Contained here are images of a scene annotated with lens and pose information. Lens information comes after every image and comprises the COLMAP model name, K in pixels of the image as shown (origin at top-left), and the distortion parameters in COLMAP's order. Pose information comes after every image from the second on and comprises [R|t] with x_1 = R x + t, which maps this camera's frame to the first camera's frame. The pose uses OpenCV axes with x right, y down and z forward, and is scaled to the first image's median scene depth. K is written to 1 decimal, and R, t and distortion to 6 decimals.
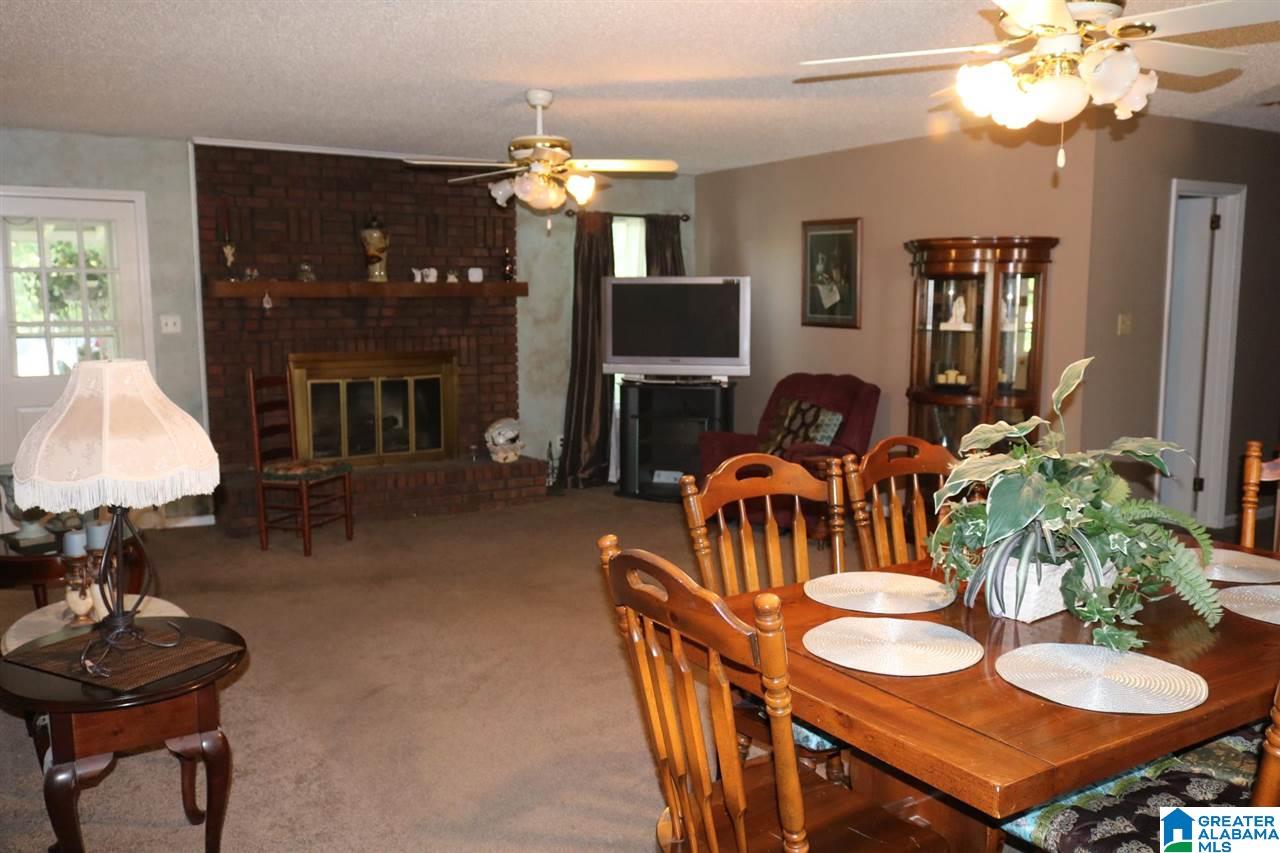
lens RADIAL K [[1066.4, 0, 639.5], [0, 1066.4, 433.3], [0, 0, 1]] dist [-0.005865, 0.010707]
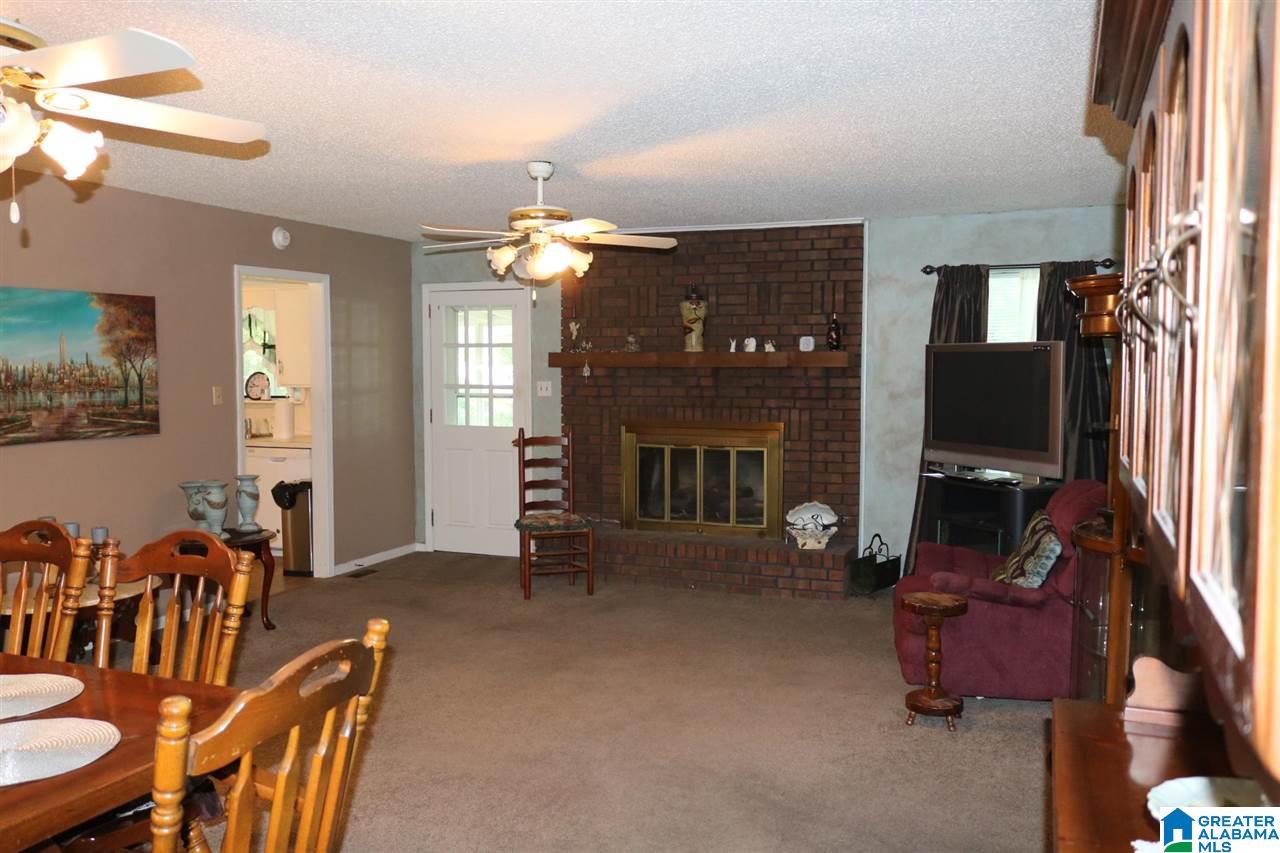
lens RADIAL K [[1066.4, 0, 619.1], [0, 1066.4, 427.4], [0, 0, 1]] dist [-0.005865, 0.010707]
pose [[0.579174, 0.050713, -0.813625, 0.515336], [-0.105797, 0.994298, -0.013336, -0.046699], [0.808310, 0.093802, 0.581237, 0.337438]]
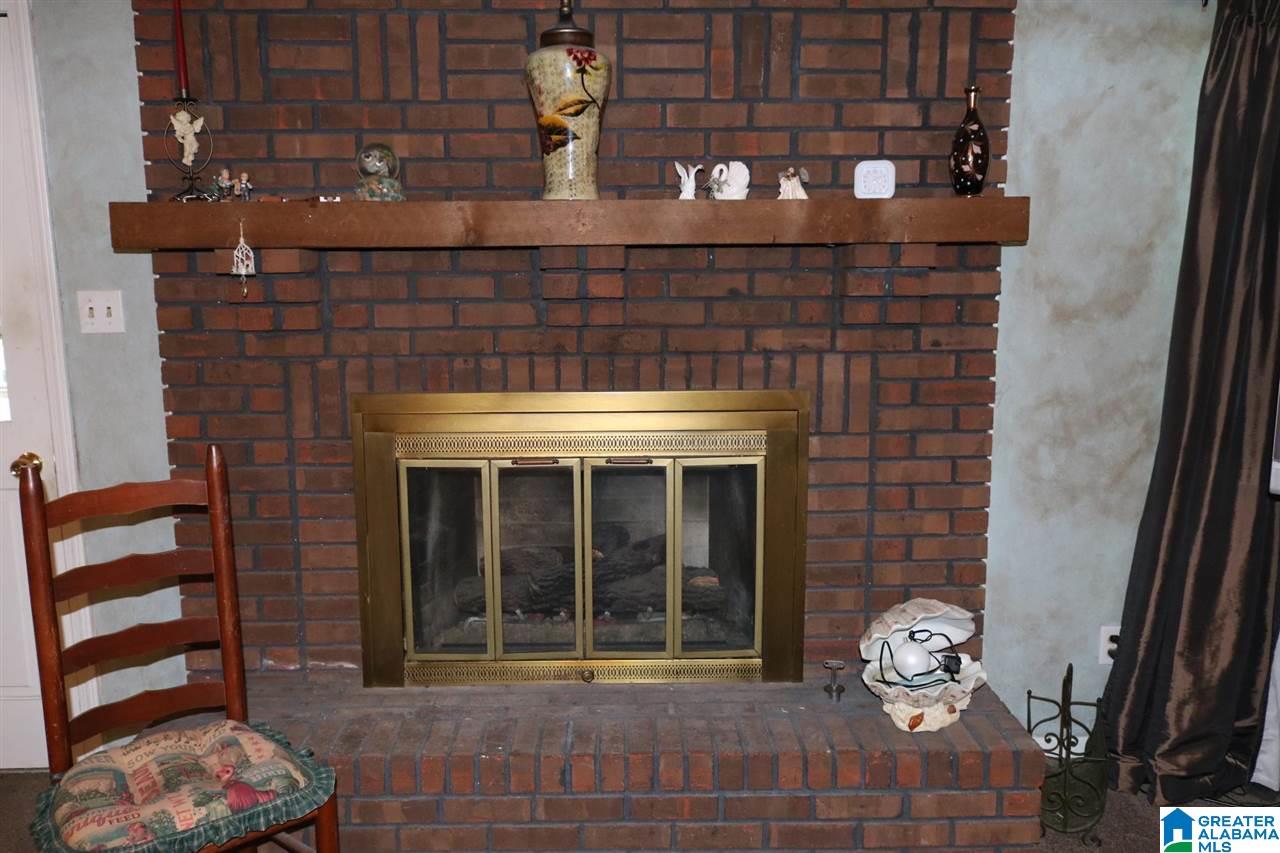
lens RADIAL K [[1066.4, 0, 638.0], [0, 1066.4, 430.1], [0, 0, 1]] dist [-0.005865, 0.010707]
pose [[0.855928, 0.082012, -0.510550, -0.035374], [-0.061542, 0.996482, 0.056896, -0.082628], [0.513420, -0.017279, 0.857964, 0.664210]]
